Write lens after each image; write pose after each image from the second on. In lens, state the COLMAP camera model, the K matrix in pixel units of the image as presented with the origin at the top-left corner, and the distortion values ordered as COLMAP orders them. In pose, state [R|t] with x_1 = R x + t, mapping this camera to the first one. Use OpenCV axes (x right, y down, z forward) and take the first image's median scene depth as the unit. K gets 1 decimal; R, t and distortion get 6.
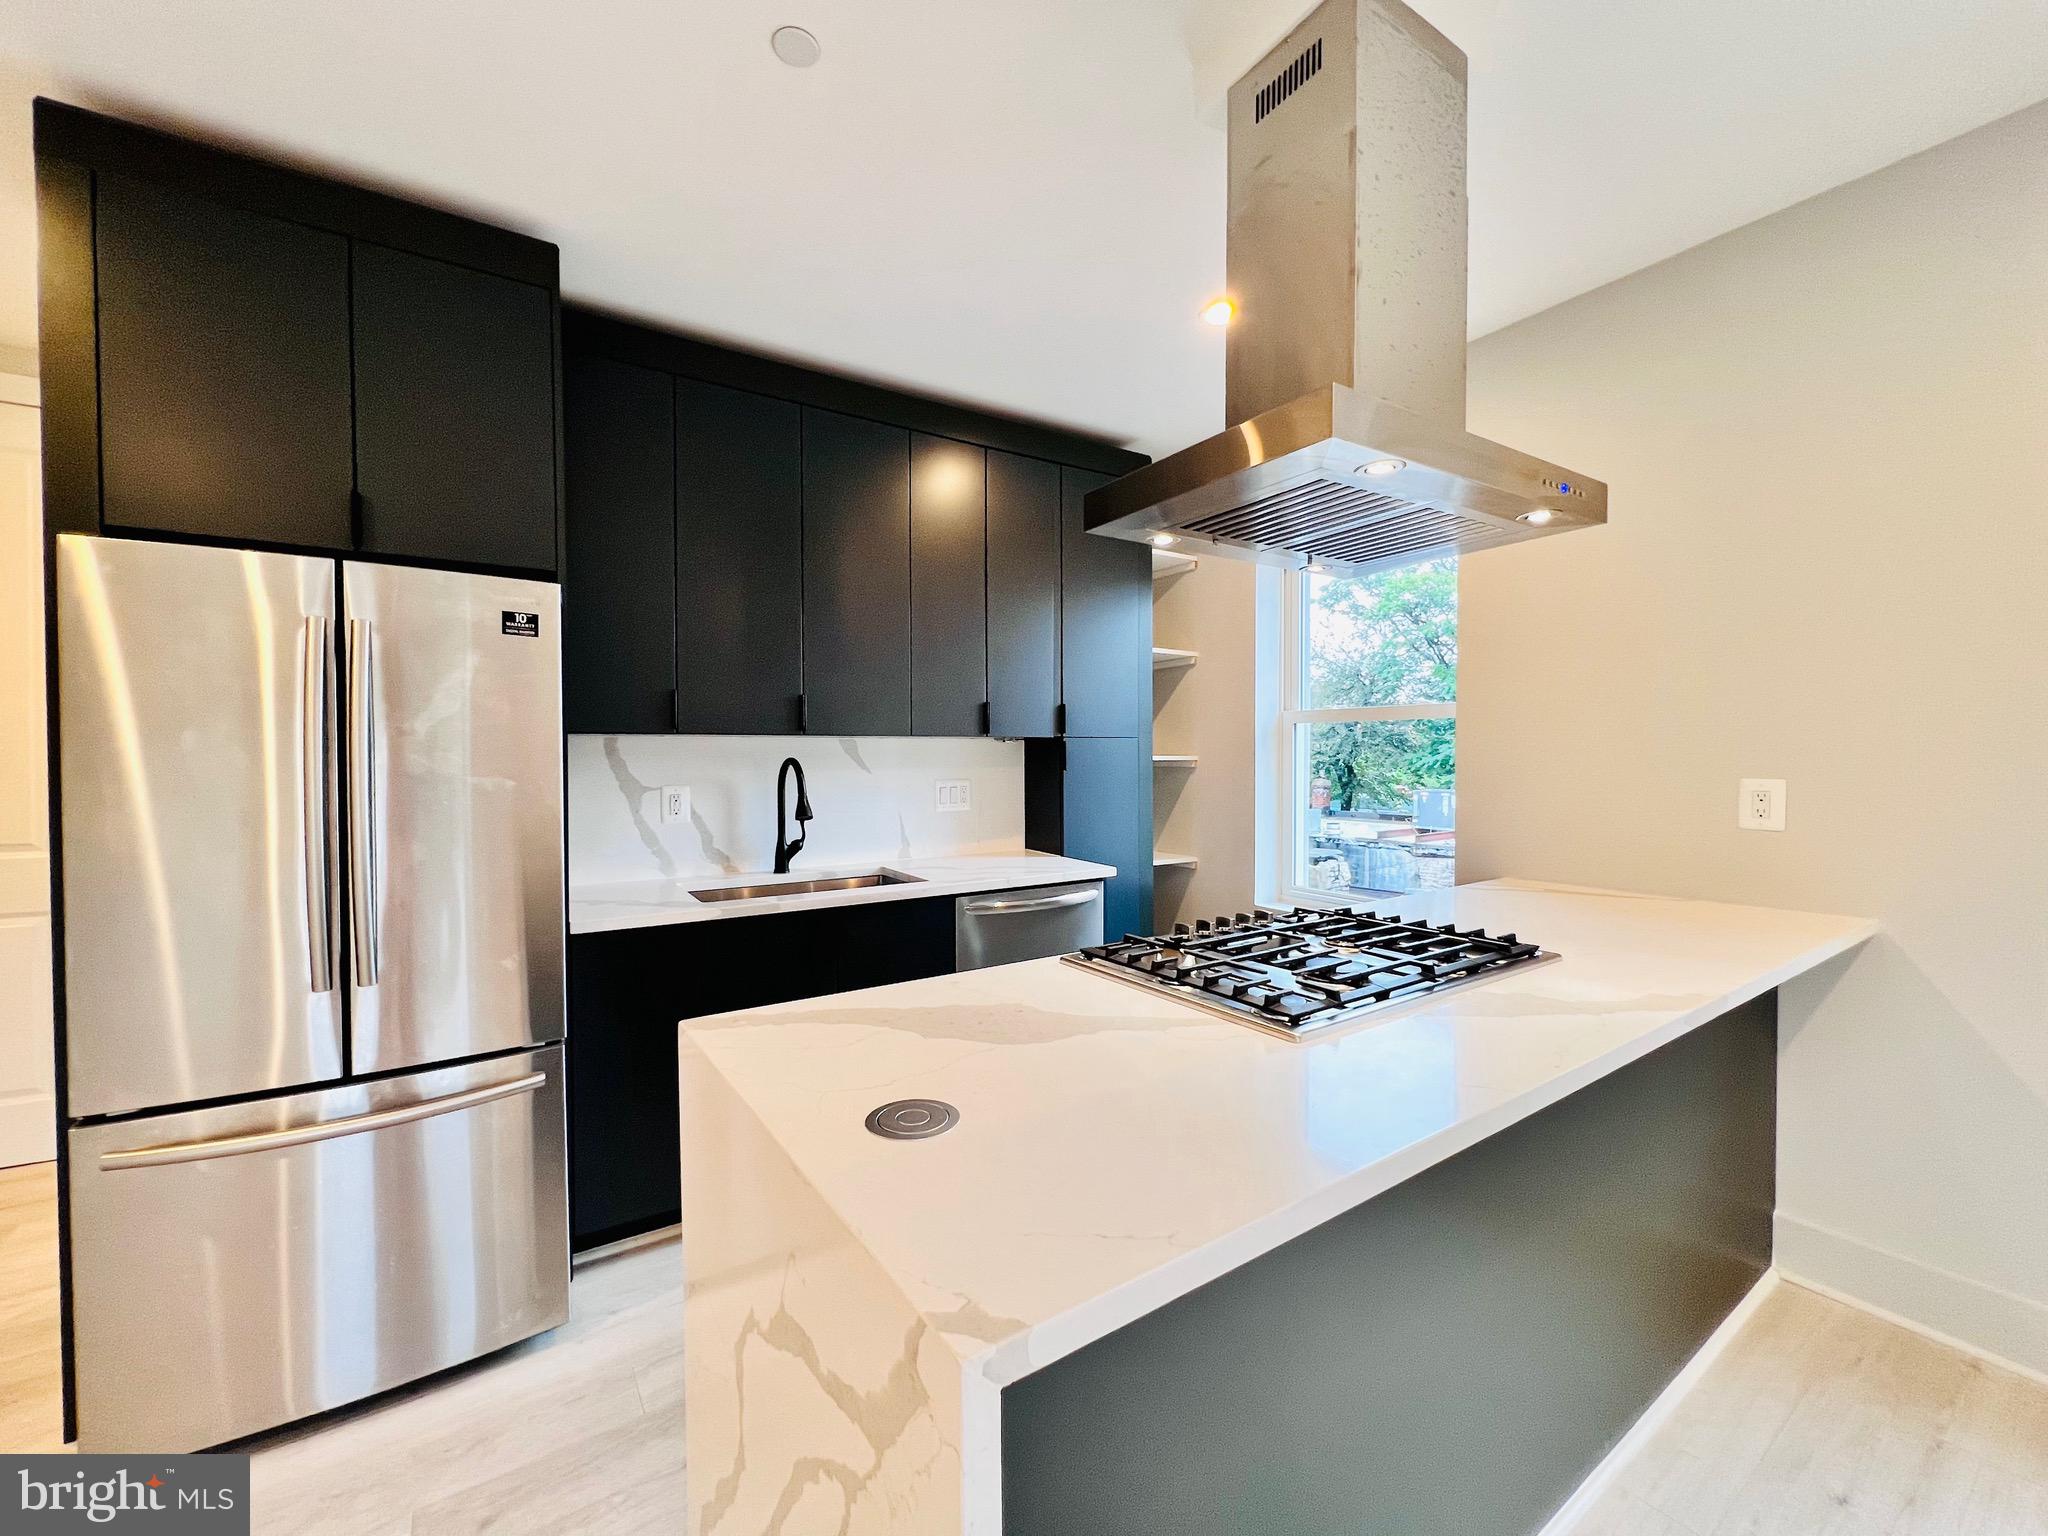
lens RADIAL K [[825.4, 0, 1024.0], [0, 825.4, 768.0], [0, 0, 1]] dist [-0.000689, -0.000002]
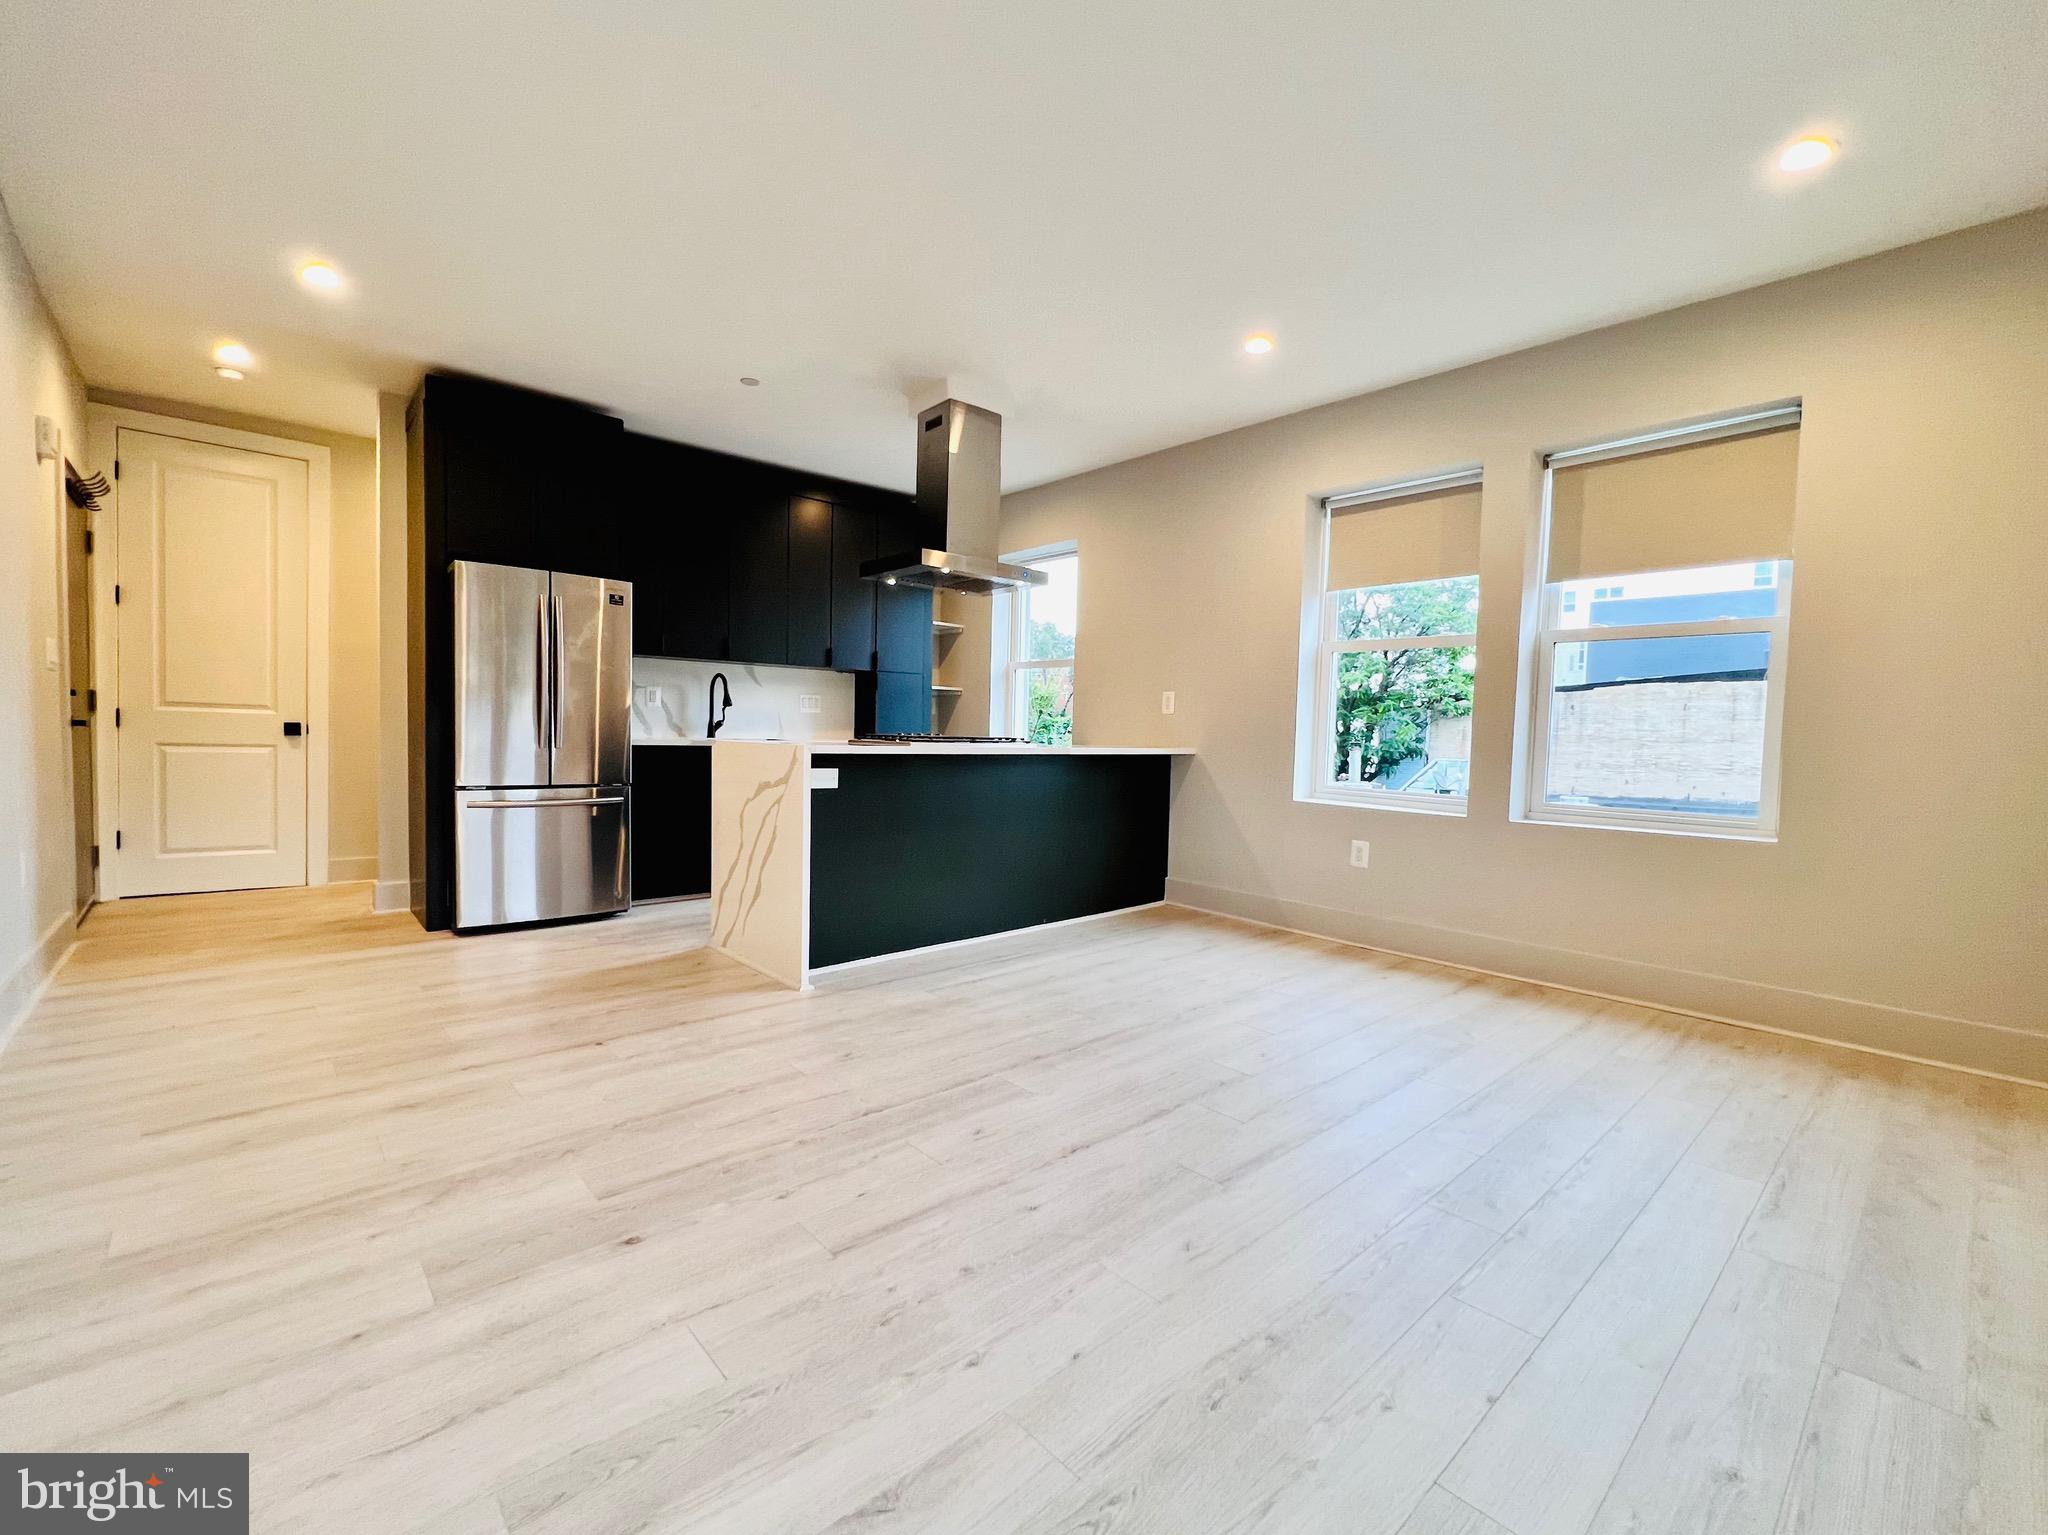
lens RADIAL K [[882.7, 0, 1024.0], [0, 882.7, 767.5], [0, 0, 1]] dist [-0.002544, -0.000521]
pose [[0.989482, 0.021928, 0.142981, 0.112804], [-0.025846, 0.999338, 0.025603, 0.130699], [-0.142325, -0.029029, 0.989394, -1.052438]]
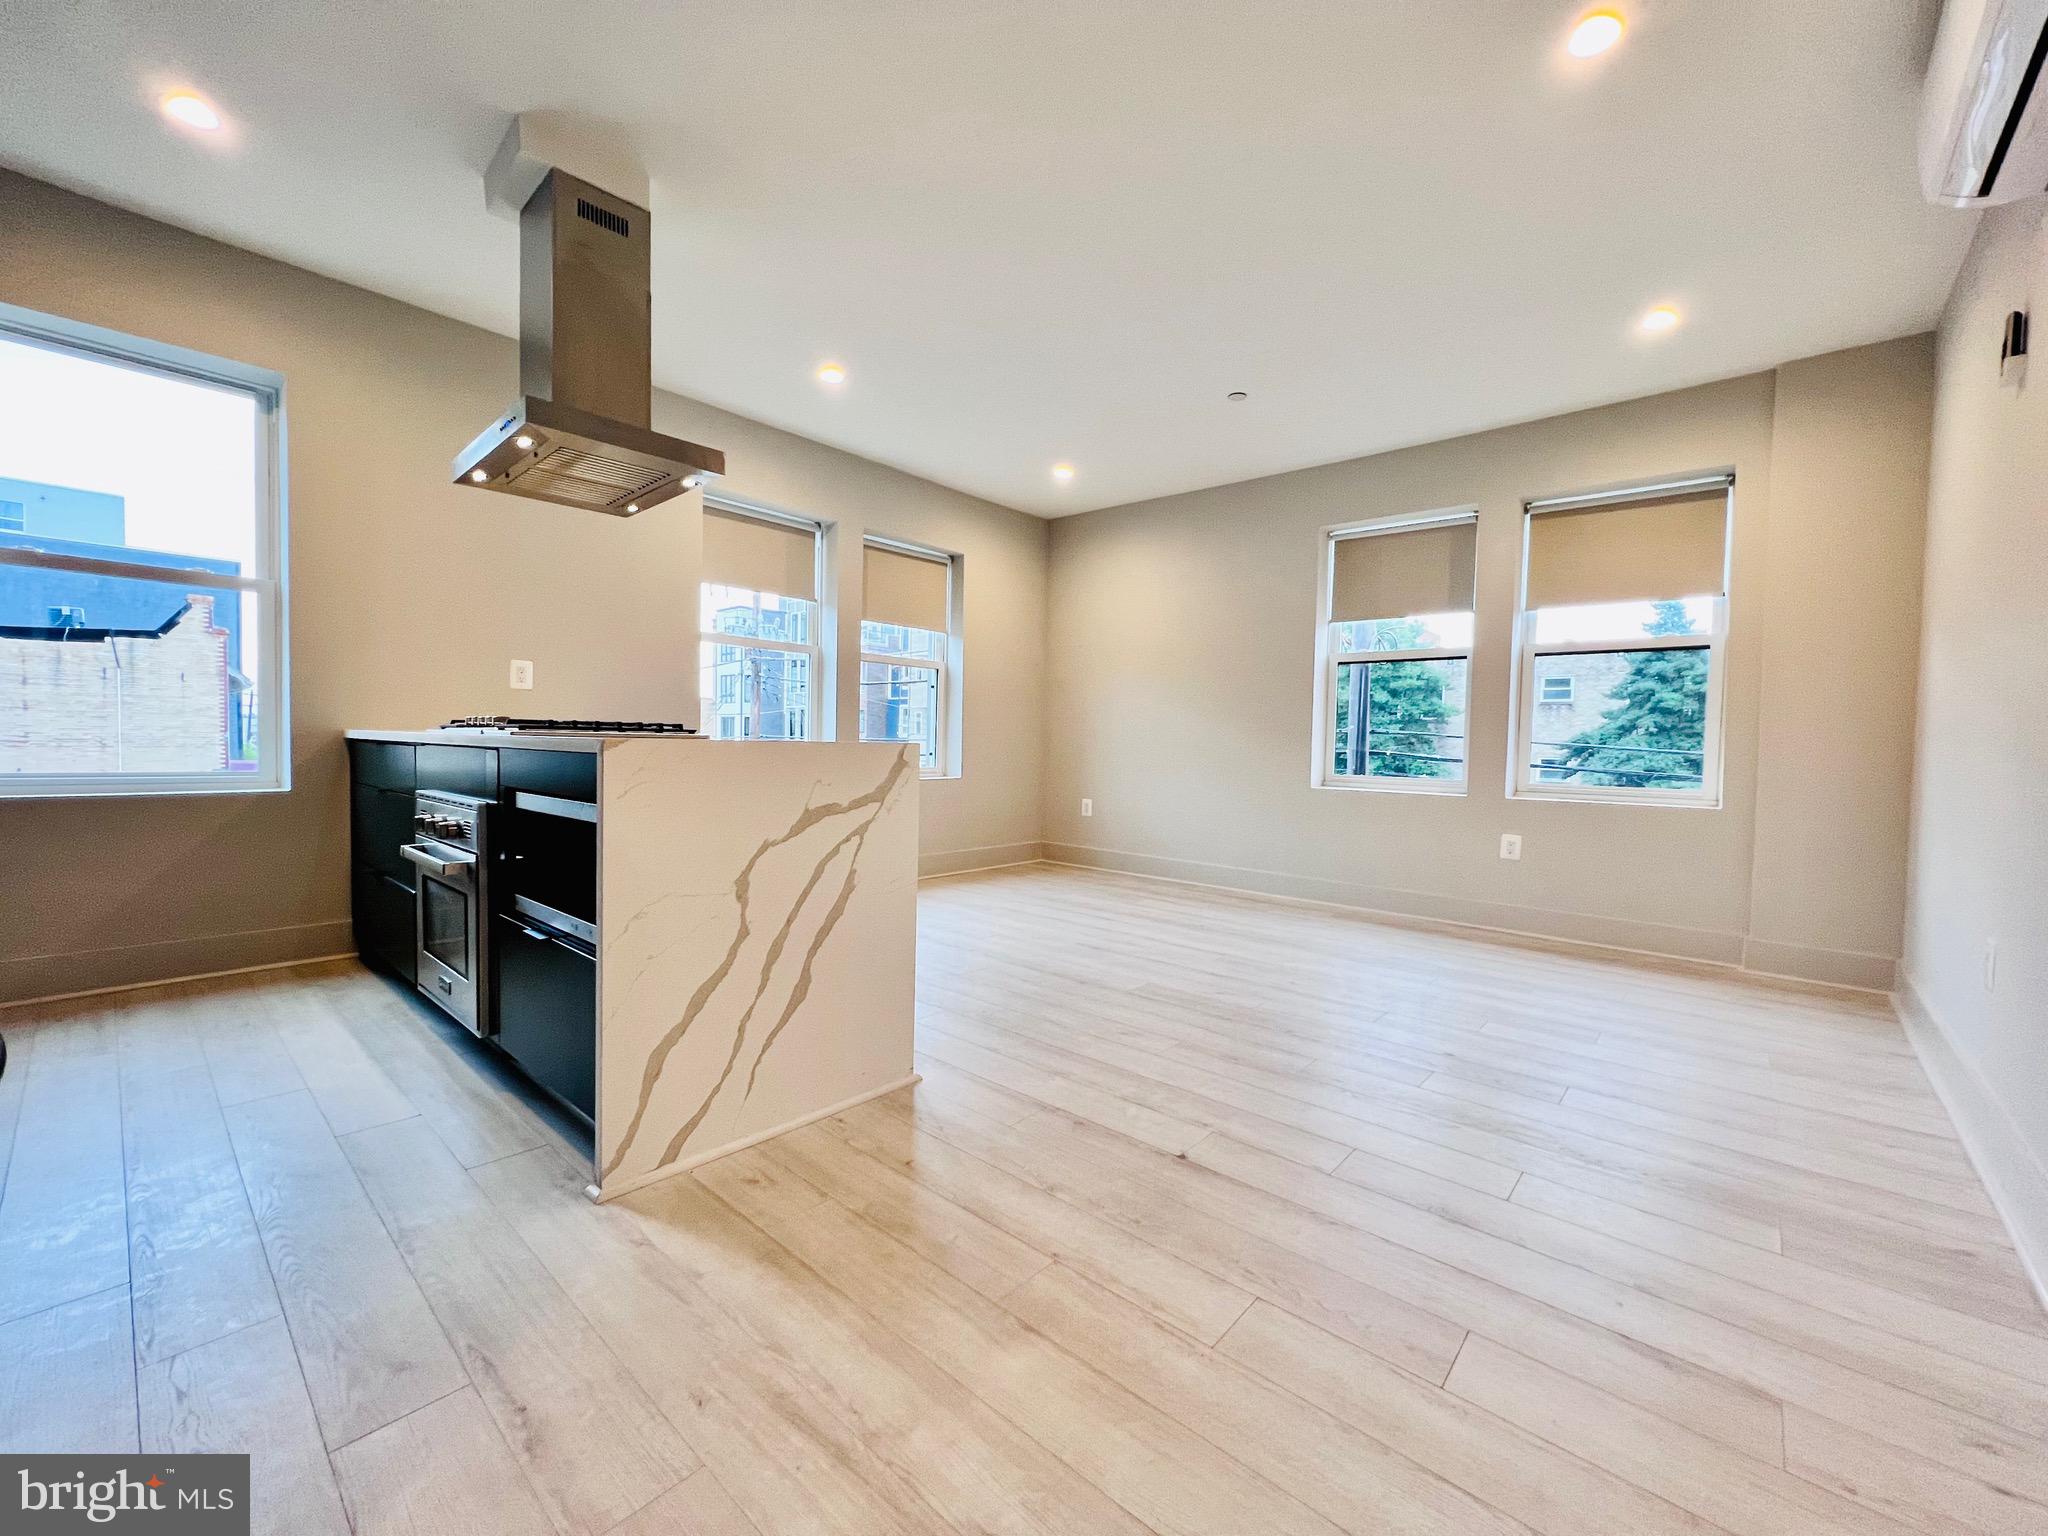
lens RADIAL K [[825.4, 0, 1024.0], [0, 825.4, 768.0], [0, 0, 1]] dist [-0.000689, -0.000002]
pose [[-0.248998, -0.033877, 0.967911, -0.839562], [-0.005732, 0.999422, 0.033506, 0.136163], [-0.968487, 0.002795, -0.249049, 0.299436]]
